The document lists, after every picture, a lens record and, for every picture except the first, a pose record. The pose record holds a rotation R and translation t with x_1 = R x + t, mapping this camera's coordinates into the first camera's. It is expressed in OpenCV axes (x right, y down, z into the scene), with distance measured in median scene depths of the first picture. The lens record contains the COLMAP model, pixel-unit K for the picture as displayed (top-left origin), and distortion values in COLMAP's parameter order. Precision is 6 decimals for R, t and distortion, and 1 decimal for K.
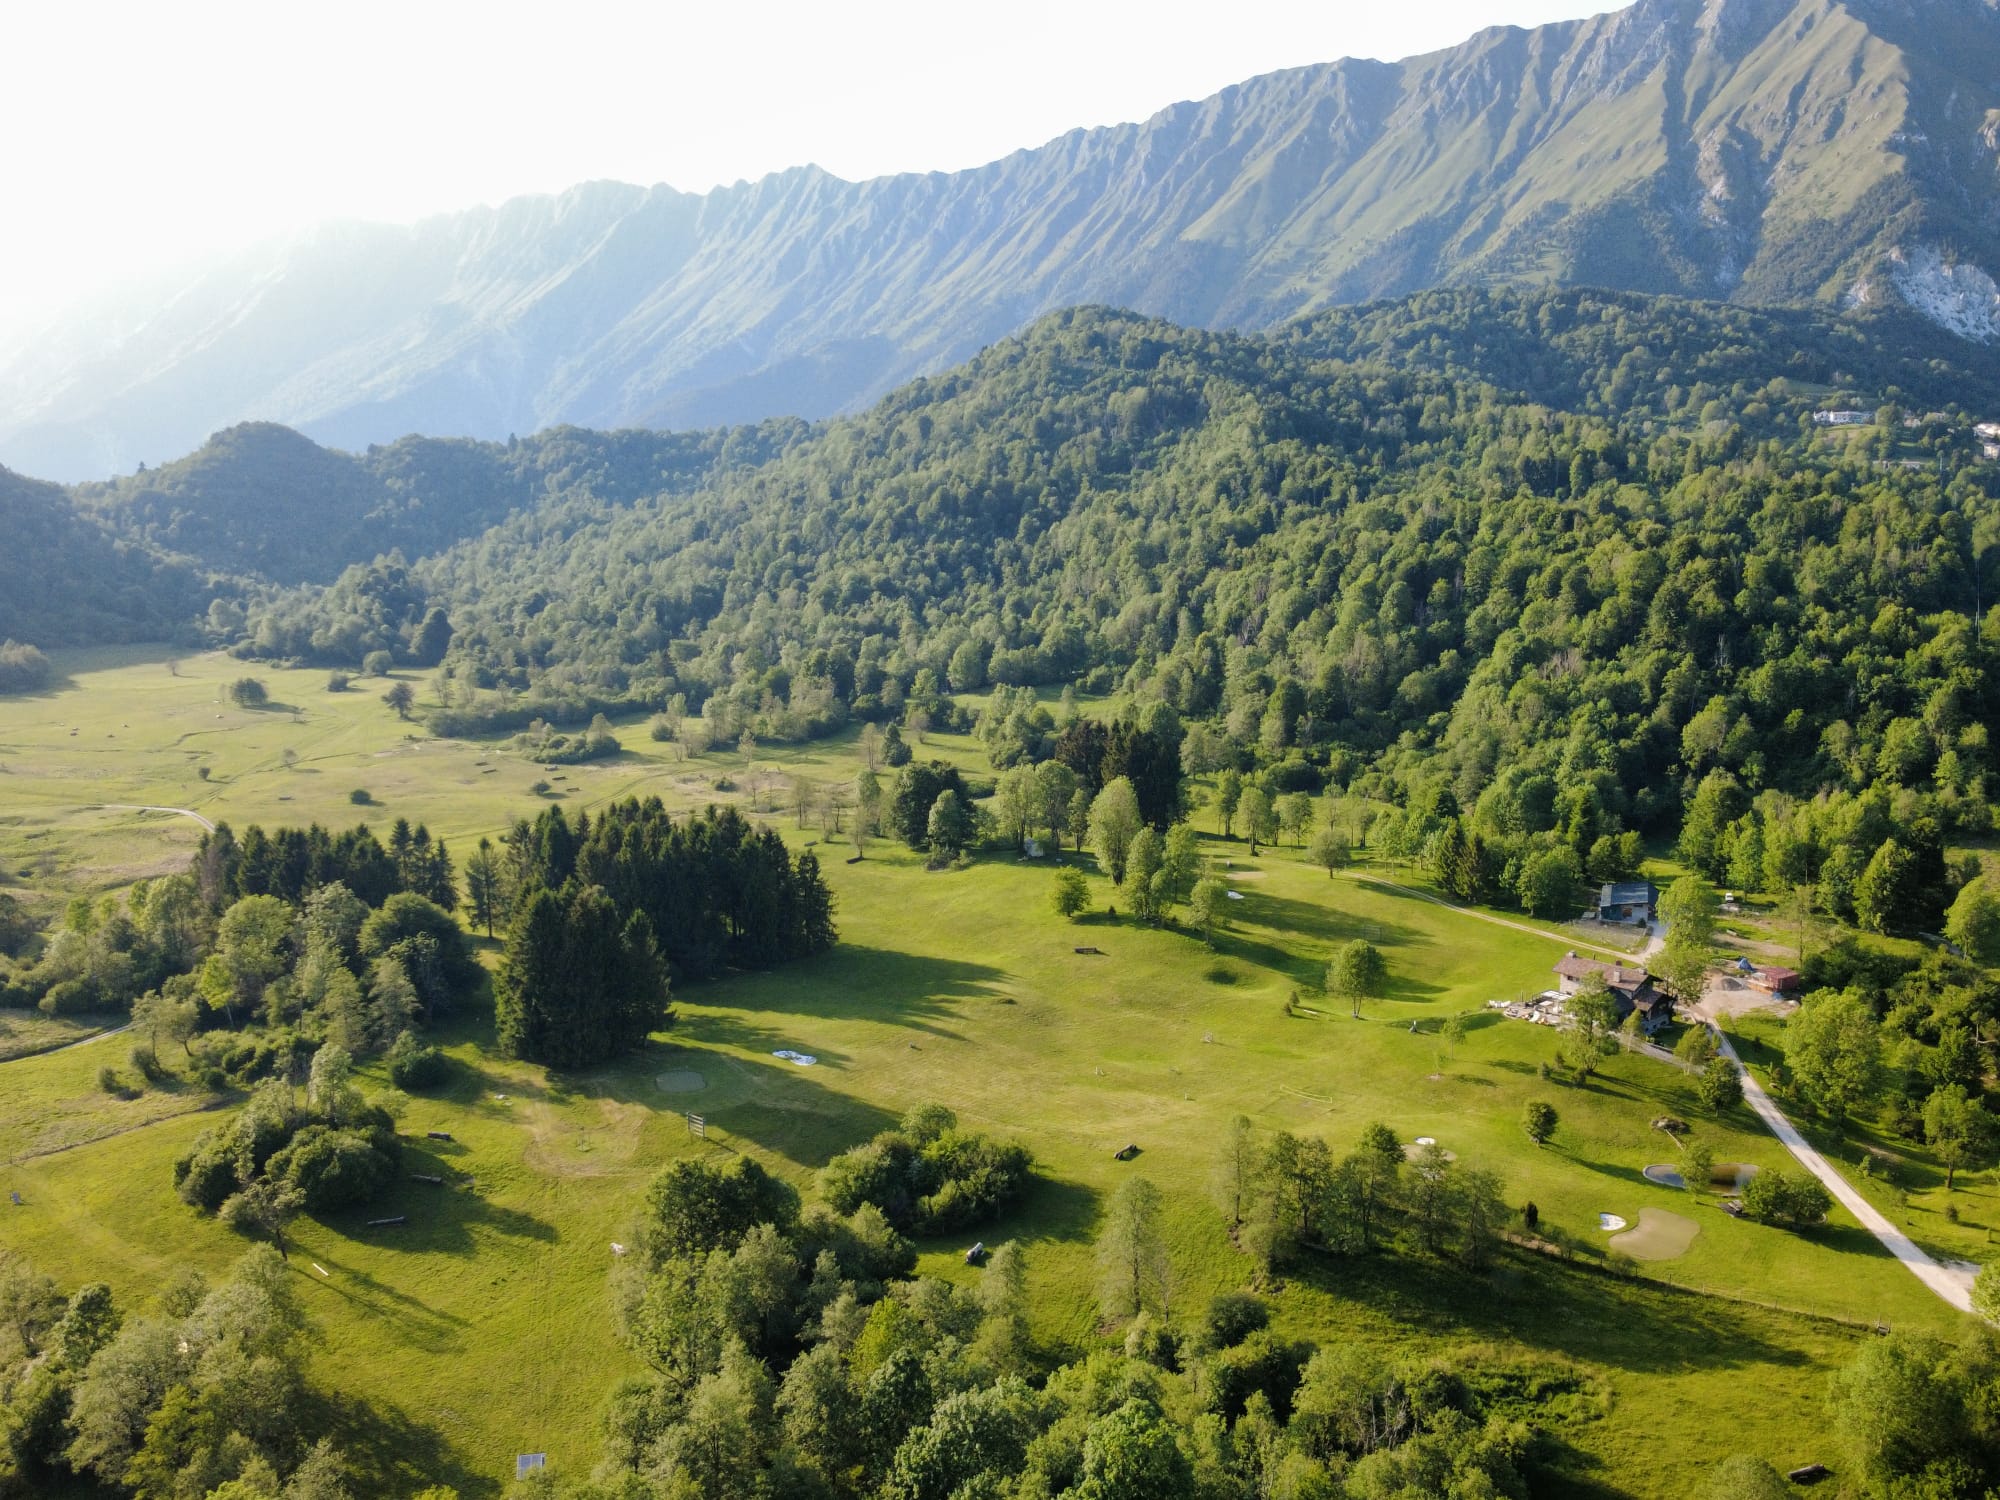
lens RADIAL K [[1666.3, 0, 1009.0], [0, 1666.3, 741.0], [0, 0, 1]] dist [0.000747, -0.011610]
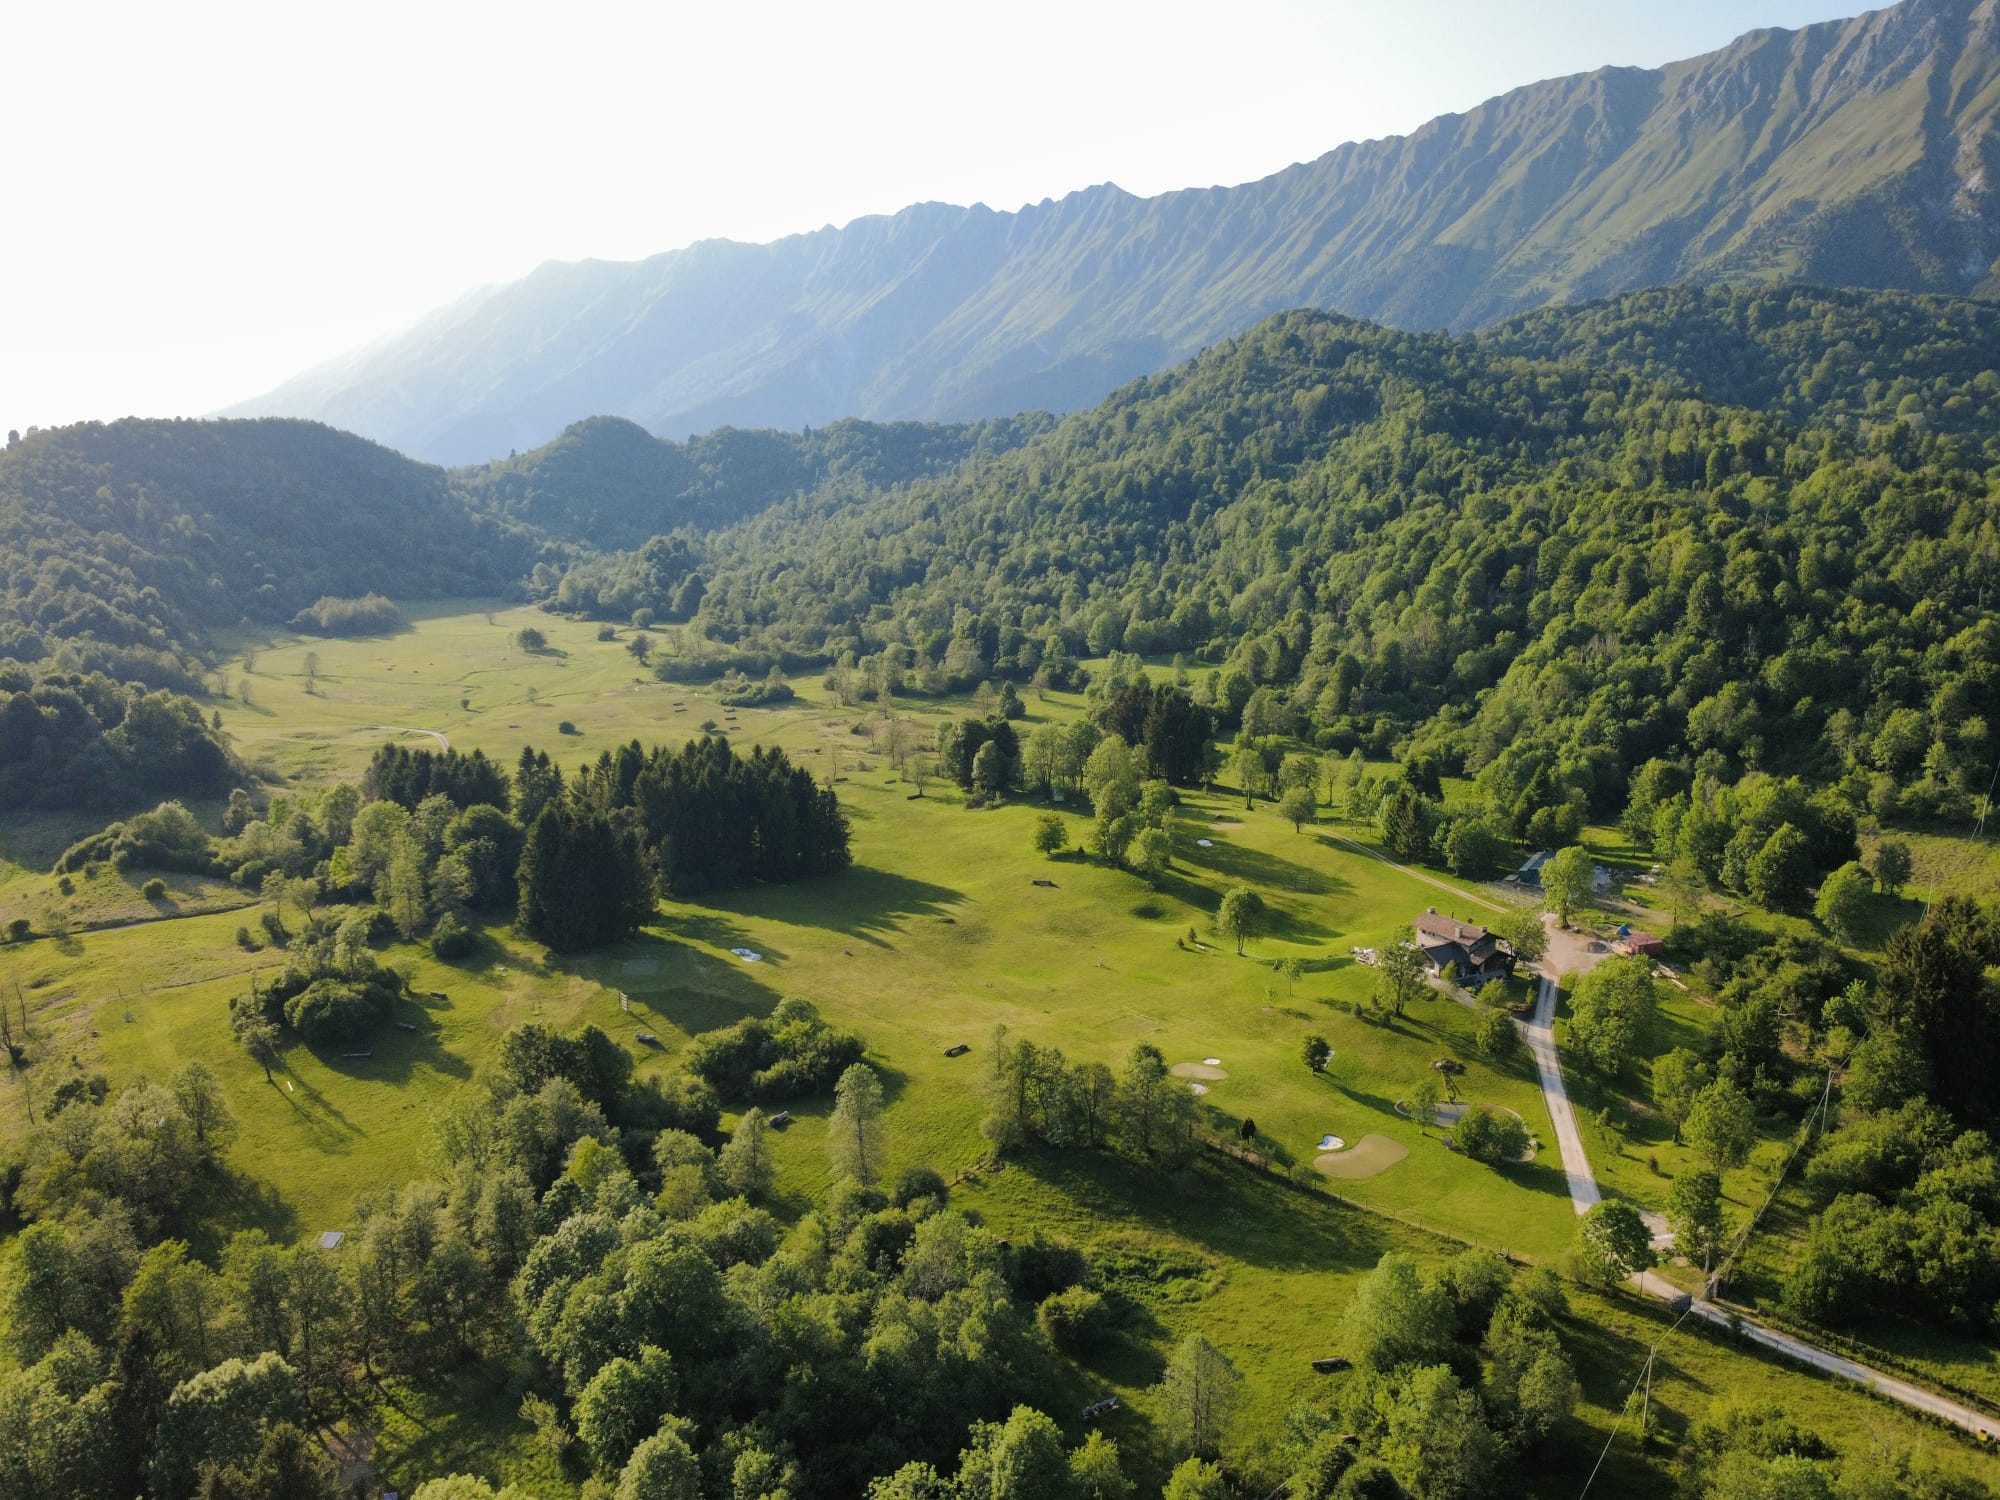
lens RADIAL K [[1470.9, 0, 1007.1], [0, 1470.9, 748.6], [0, 0, 1]] dist [-0.006810, 0.004497]
pose [[0.981326, 0.041229, -0.187881, 0.075713], [-0.034479, 0.998642, 0.039056, -0.002548], [0.189236, -0.031849, 0.981415, -0.003628]]
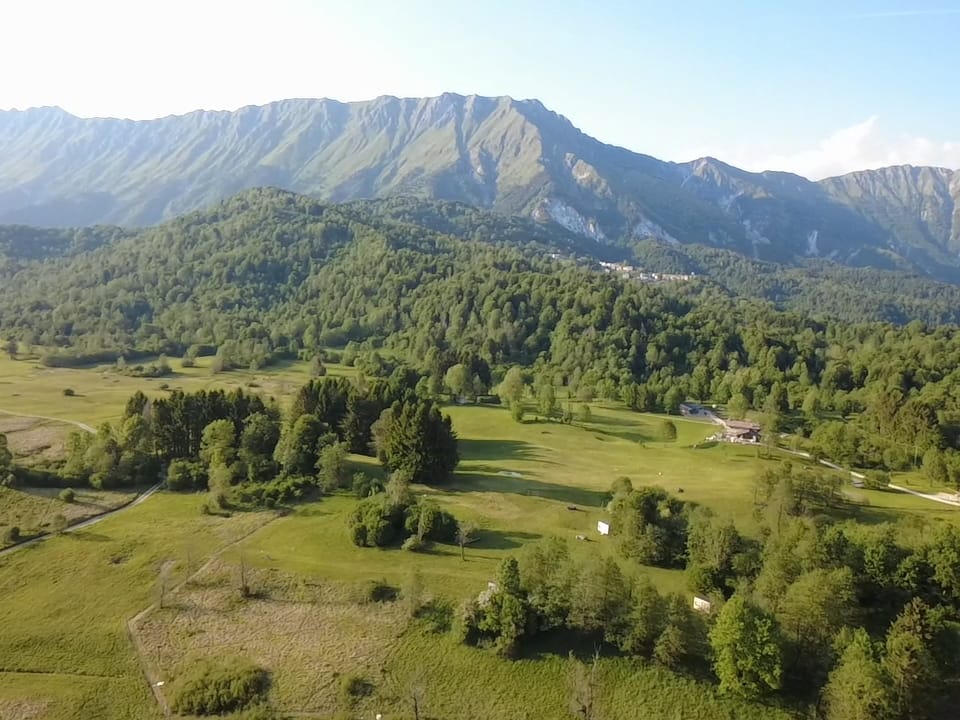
lens RADIAL K [[706.0, 0, 483.4], [0, 706.0, 359.3], [0, 0, 1]] dist [-0.006810, 0.004497]
pose [[0.892754, -0.001689, 0.450540, -0.183825], [0.019472, 0.999203, -0.034839, 0.018394], [-0.450123, 0.039875, 0.892076, 0.032905]]
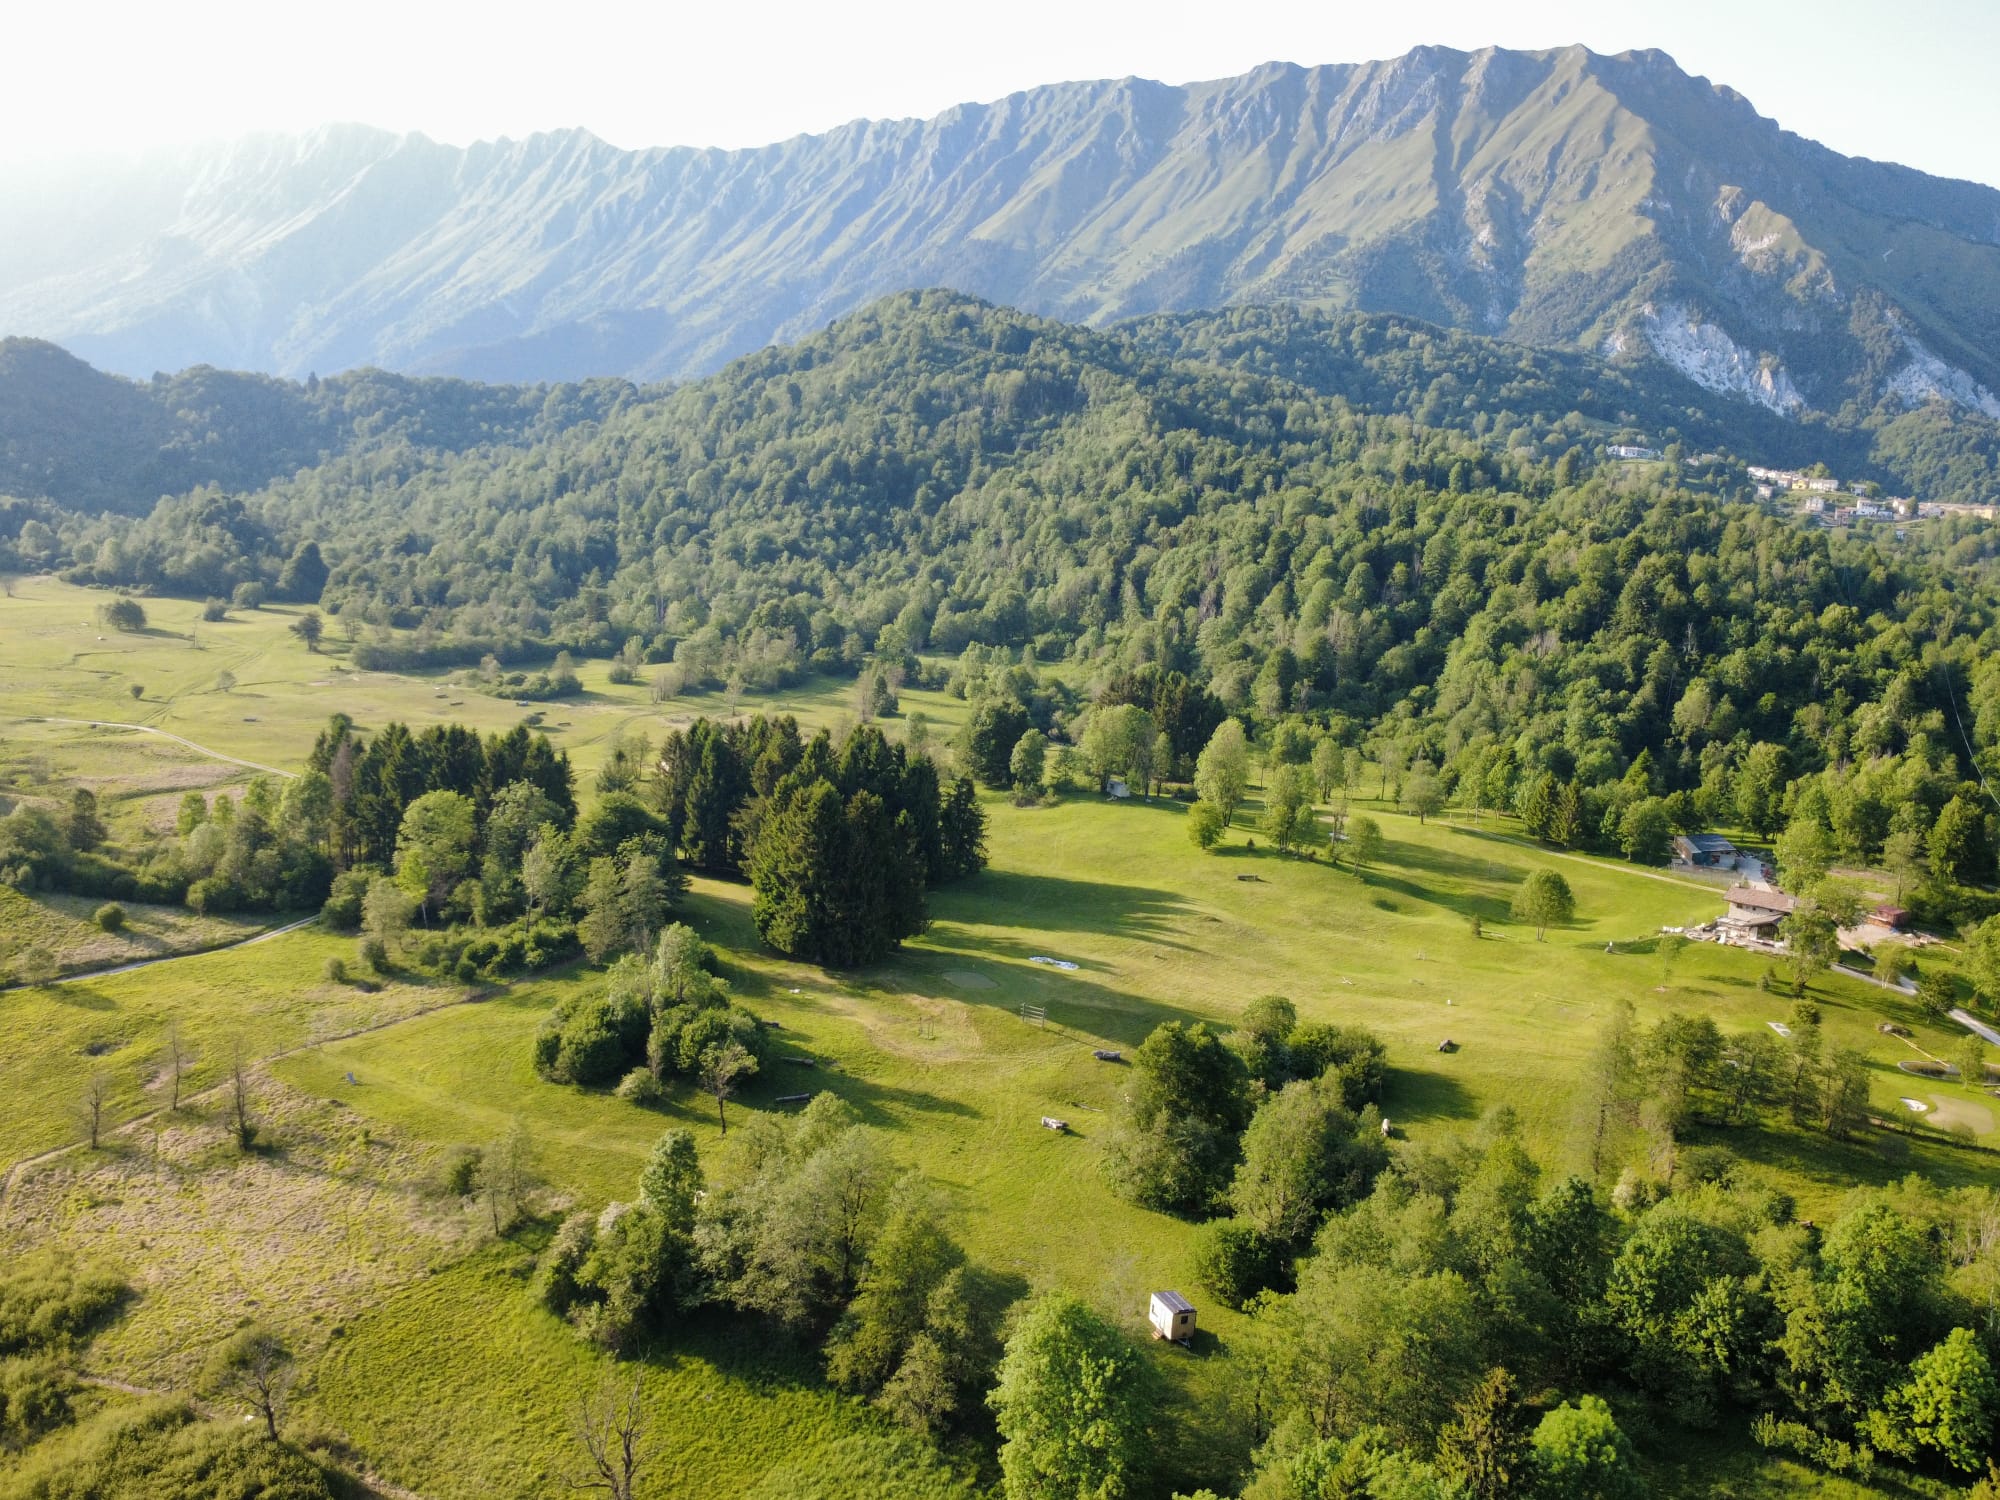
lens RADIAL K [[1666.3, 0, 1009.0], [0, 1666.3, 741.0], [0, 0, 1]] dist [0.000747, -0.011610]
pose [[0.984871, 0.041335, 0.168289, -0.098327], [-0.041287, 0.999140, -0.003786, 0.018348], [-0.168301, -0.003219, 0.985730, 0.005124]]
